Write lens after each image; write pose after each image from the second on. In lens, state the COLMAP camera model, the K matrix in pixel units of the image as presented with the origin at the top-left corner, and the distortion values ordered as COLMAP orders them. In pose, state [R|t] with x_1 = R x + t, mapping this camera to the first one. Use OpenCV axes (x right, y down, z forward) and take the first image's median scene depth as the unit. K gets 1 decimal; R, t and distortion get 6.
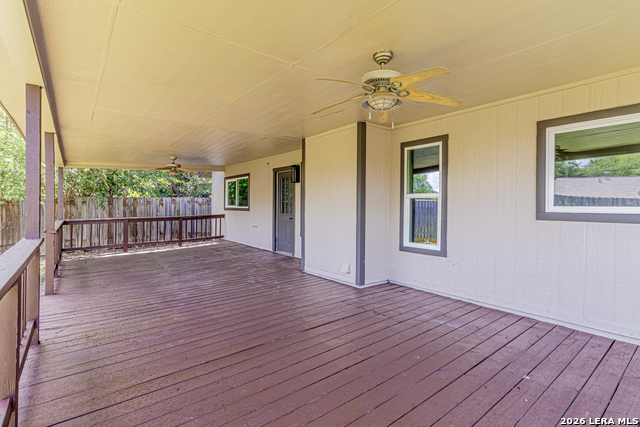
lens RADIAL K [[298.4, 0, 319.4], [0, 298.4, 212.6], [0, 0, 1]] dist [0.009772, 0.001062]
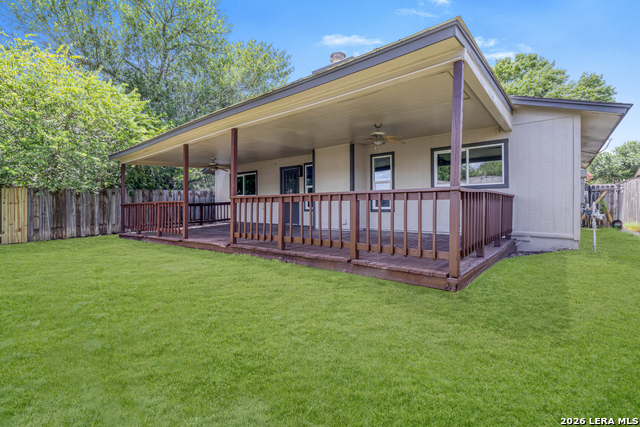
lens RADIAL K [[298.4, 0, 320.0], [0, 298.4, 213.3], [0, 0, 1]] dist [0.009772, 0.001062]
pose [[0.974706, -0.022828, 0.222324, -0.291333], [0.022783, 0.999737, 0.002767, 0.080331], [-0.222329, 0.002368, 0.974969, -0.484564]]
